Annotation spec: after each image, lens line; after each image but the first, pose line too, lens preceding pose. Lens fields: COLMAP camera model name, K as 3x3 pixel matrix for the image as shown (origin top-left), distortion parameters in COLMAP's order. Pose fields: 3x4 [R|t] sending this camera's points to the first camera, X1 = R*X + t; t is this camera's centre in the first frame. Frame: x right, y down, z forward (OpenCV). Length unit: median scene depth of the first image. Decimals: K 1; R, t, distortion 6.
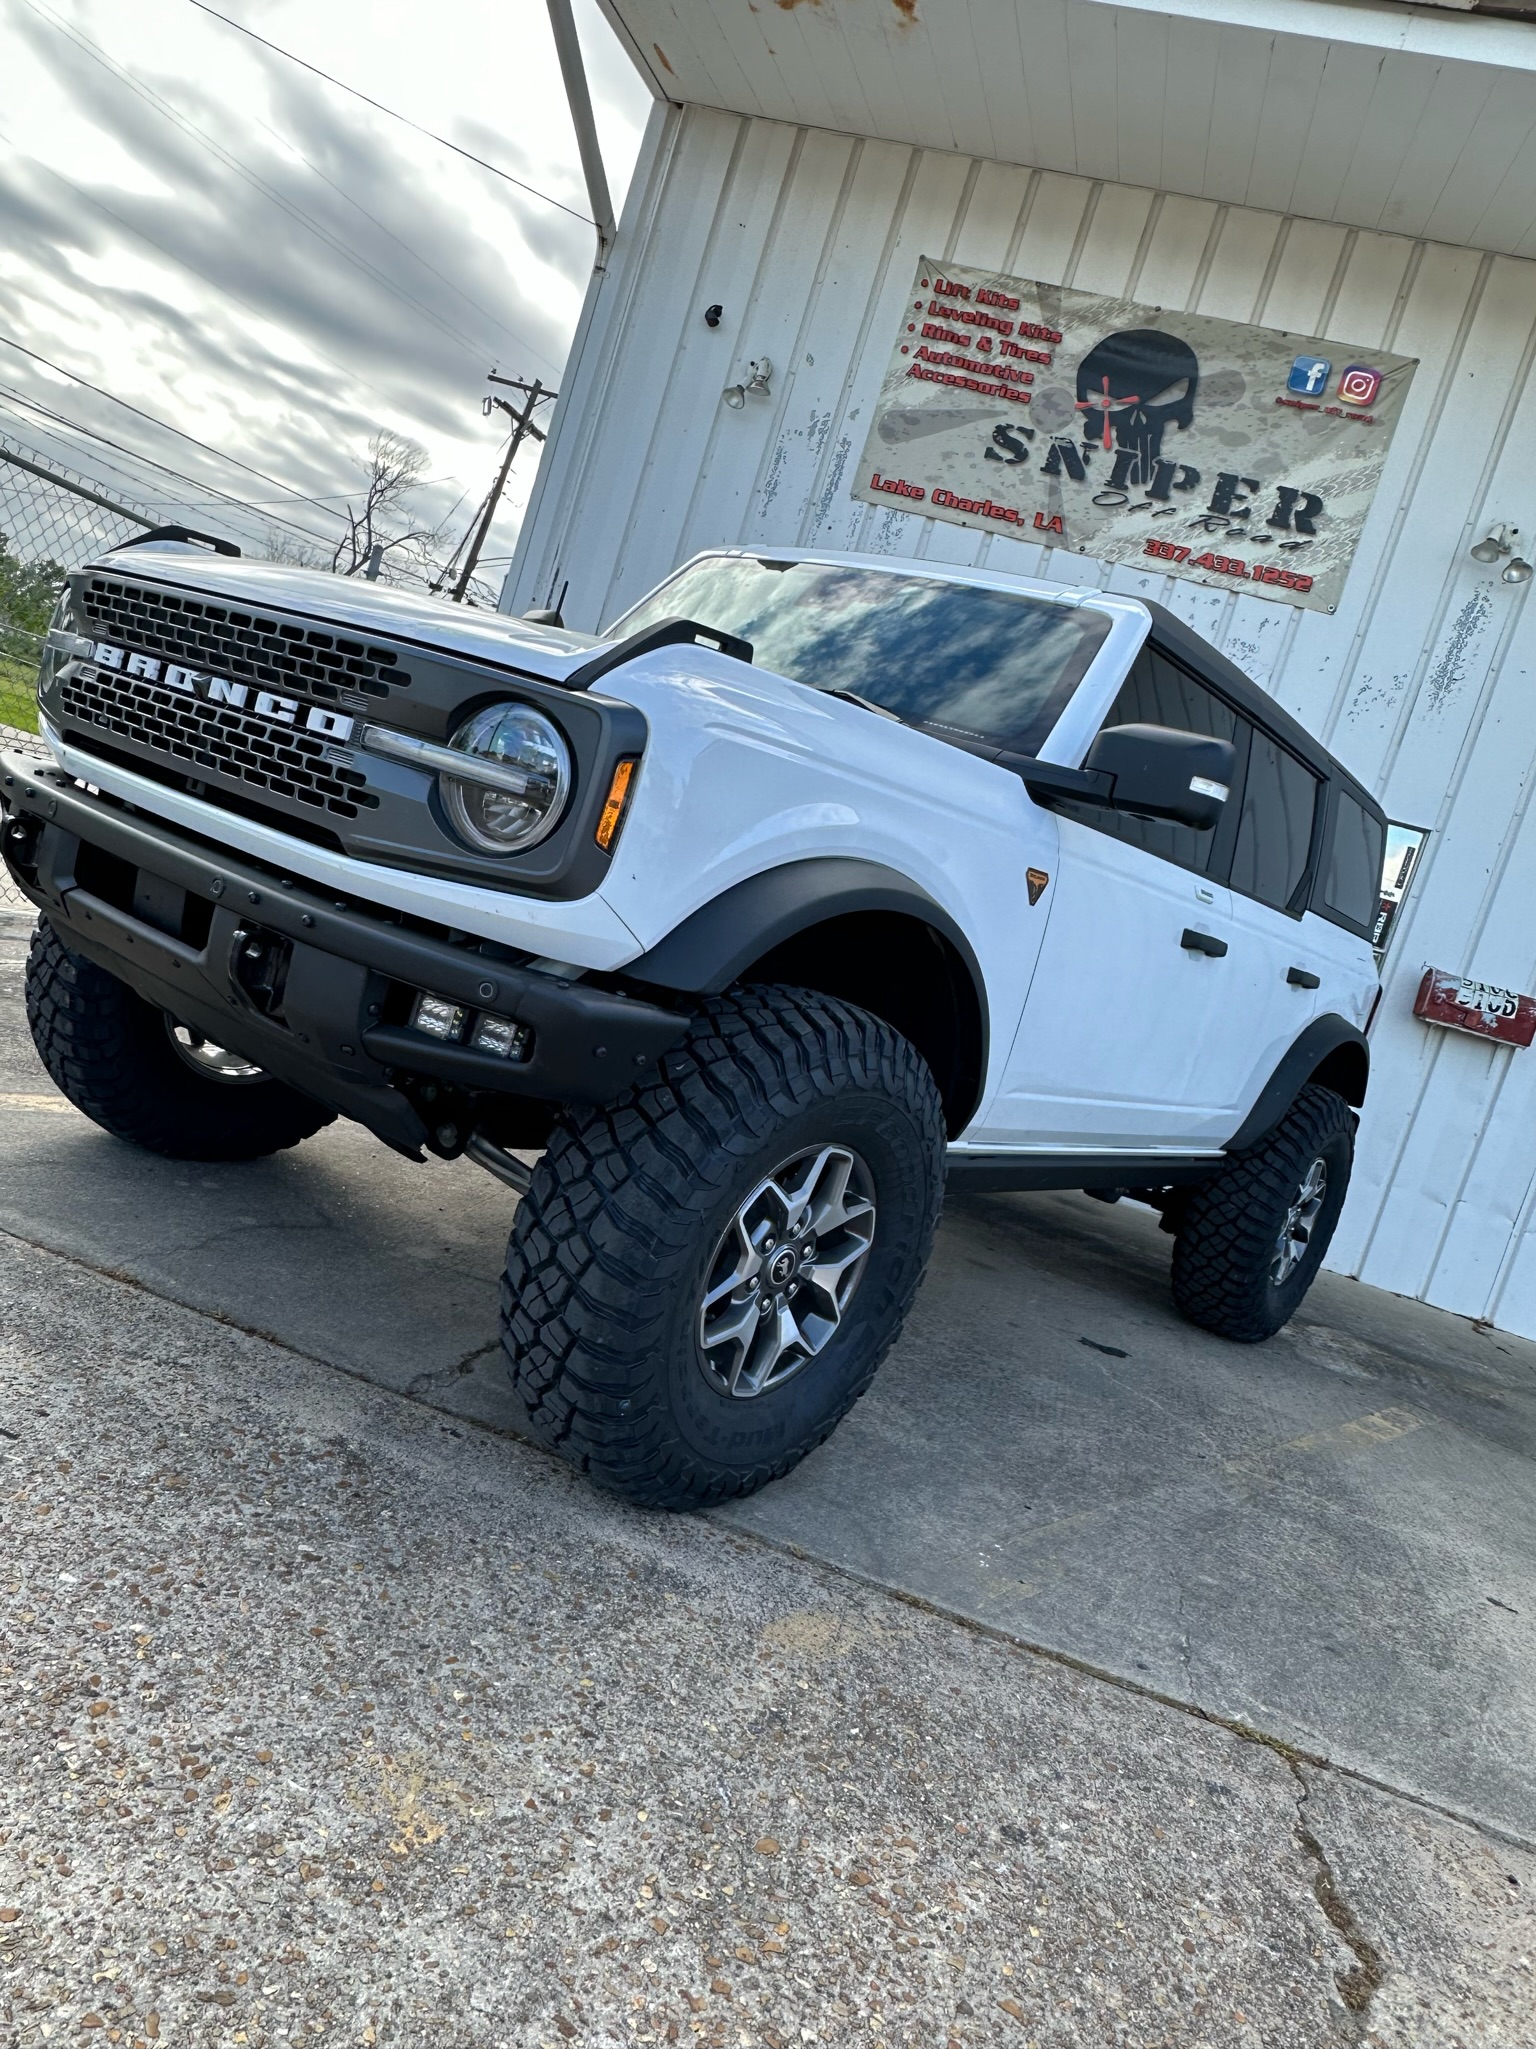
lens RADIAL K [[1410.6, 0, 762.8], [0, 1410.6, 1020.8], [0, 0, 1]] dist [-0.025703, 0.036910]
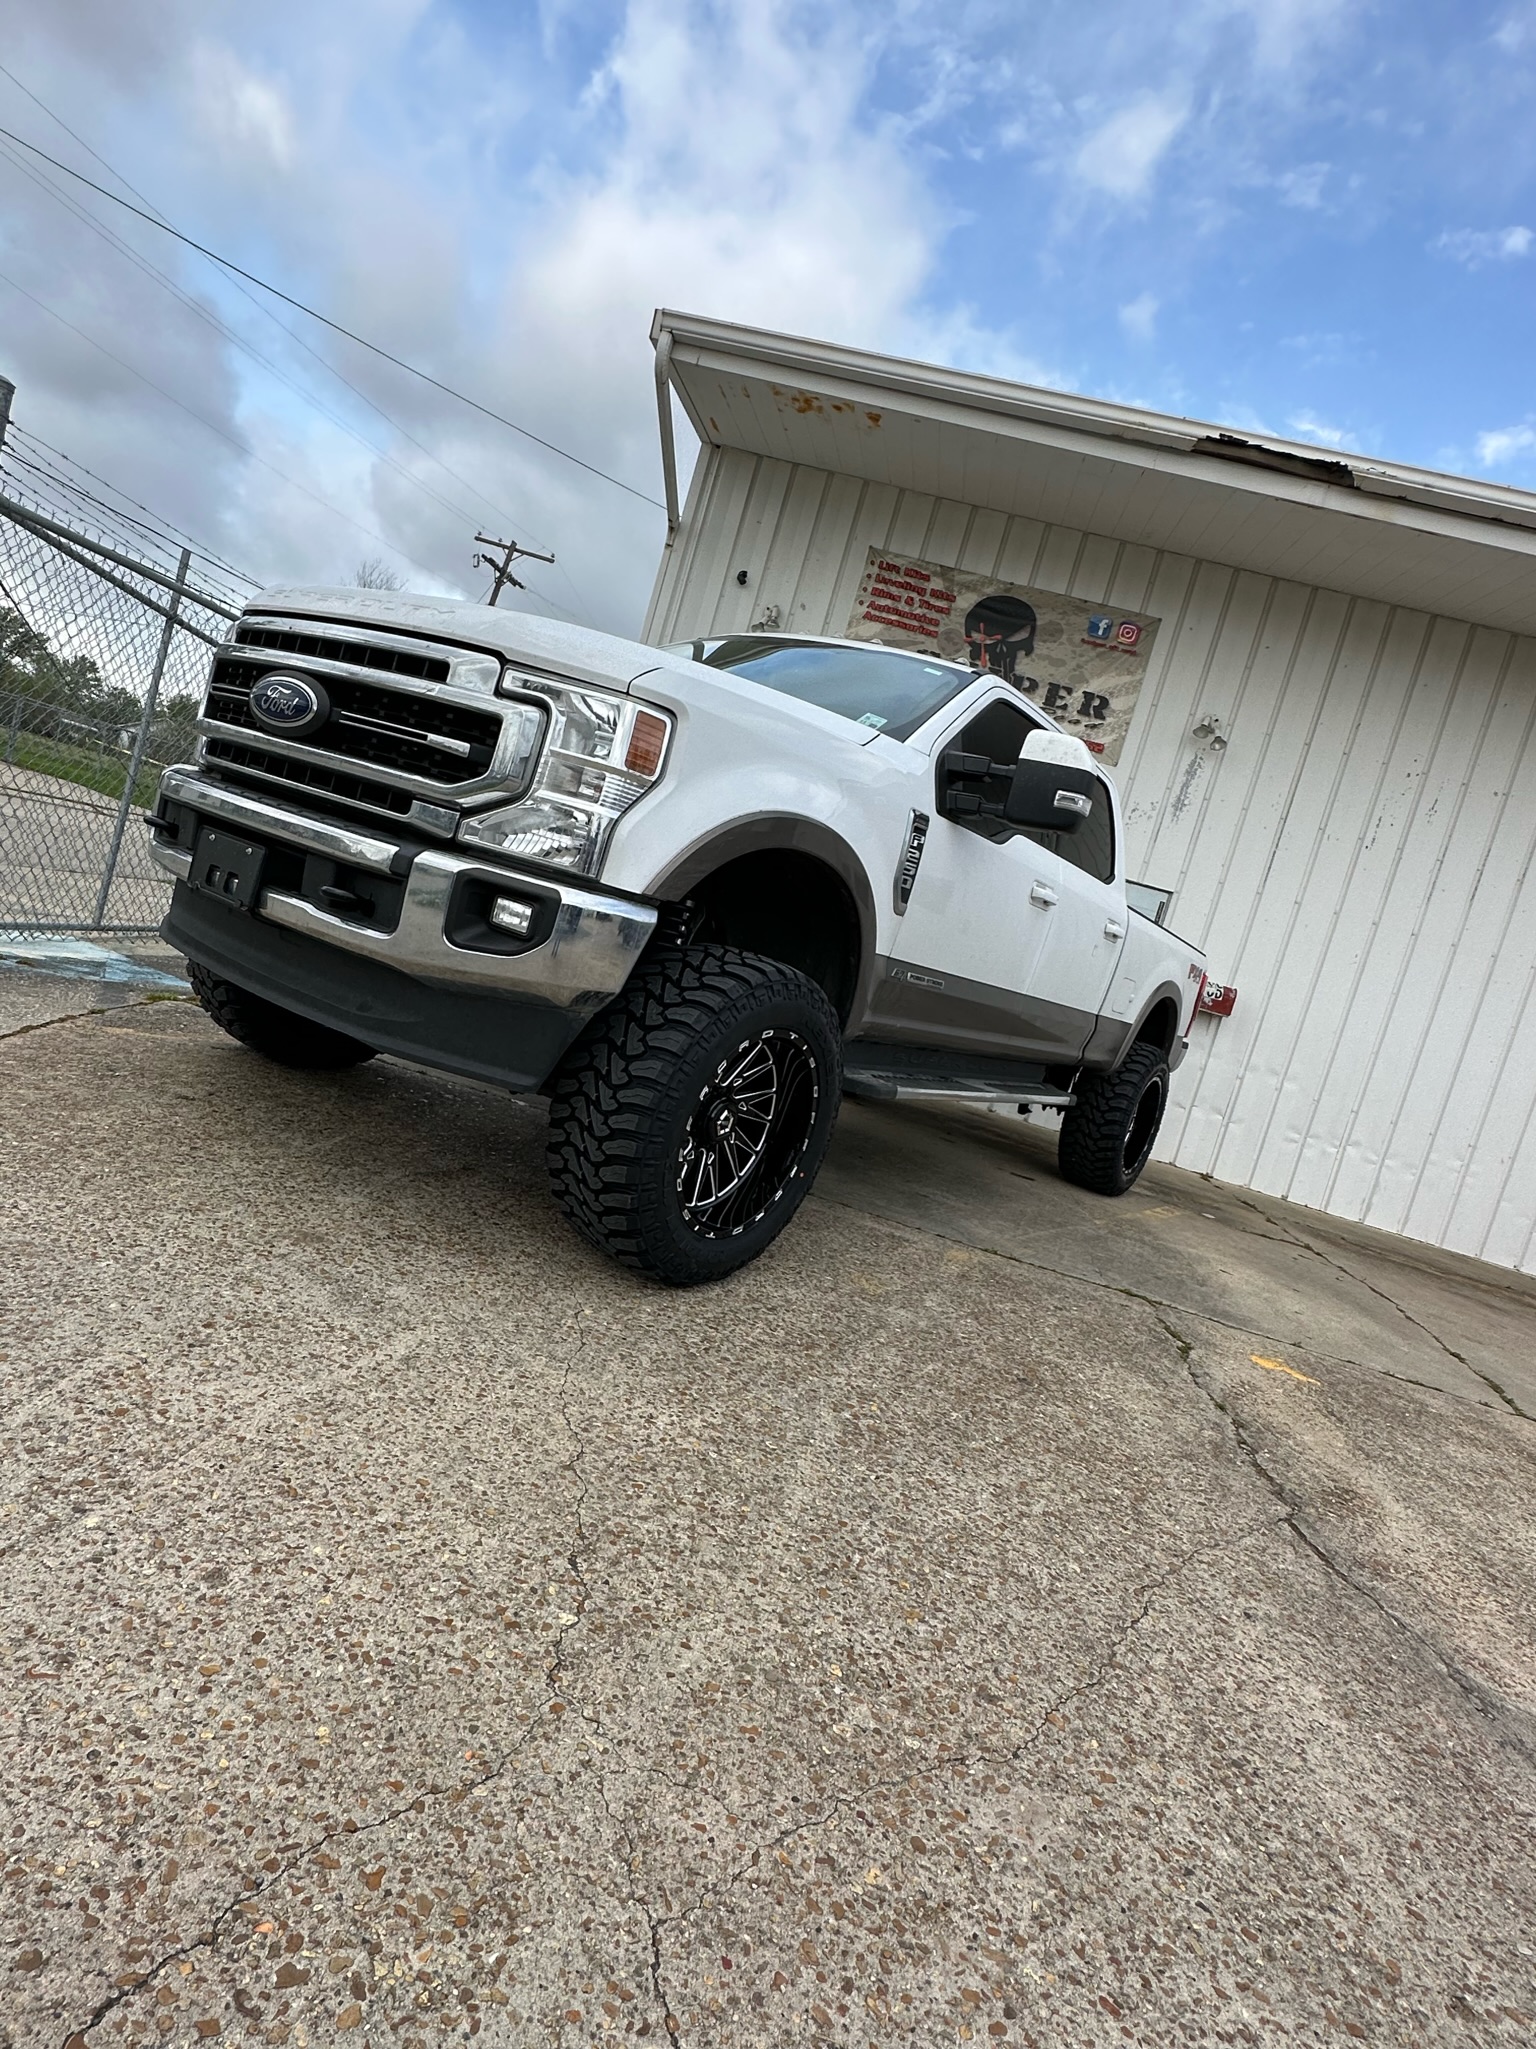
lens RADIAL K [[1075.5, 0, 768.0], [0, 1075.5, 1024.5], [0, 0, 1]] dist [-0.002133, -0.001002]
pose [[0.994925, -0.023339, 0.097877, -0.147318], [0.022351, 0.999688, 0.011177, 0.000936], [-0.098108, -0.008932, 0.995136, -0.257695]]
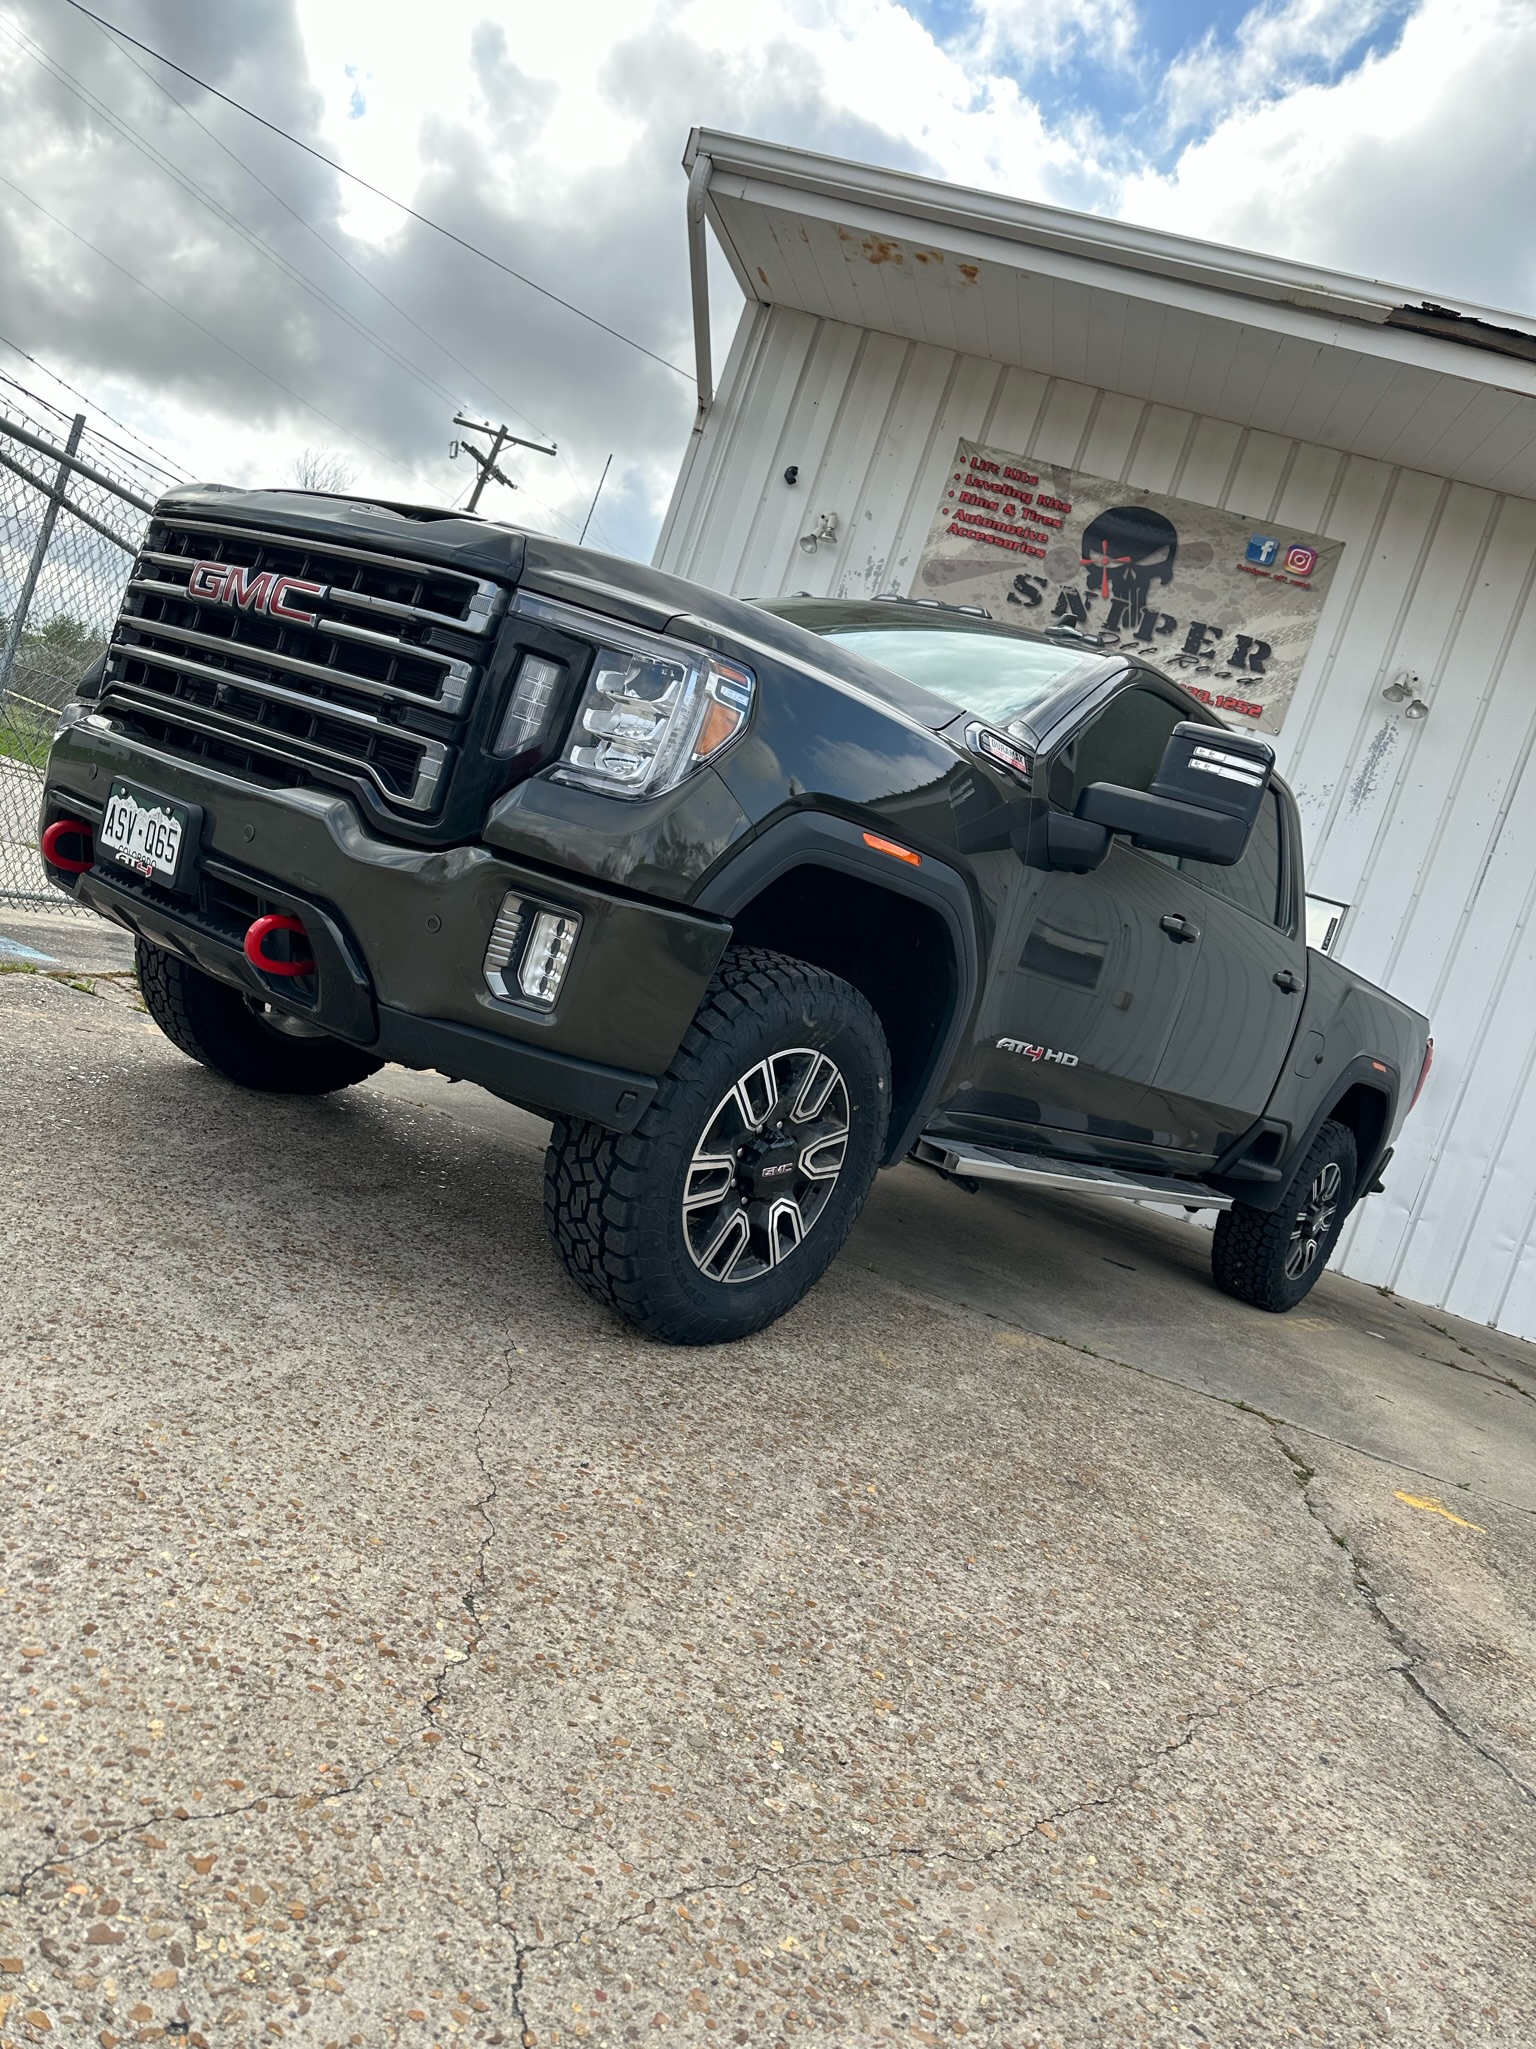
lens RADIAL K [[1458.8, 0, 760.1], [0, 1458.8, 1033.2], [0, 0, 1]] dist [0.012380, -0.018330]
pose [[0.998034, 0.022847, 0.058355, -0.134054], [-0.021510, 0.999494, -0.023441, 0.023517], [-0.058861, 0.022139, 0.998021, -0.291086]]
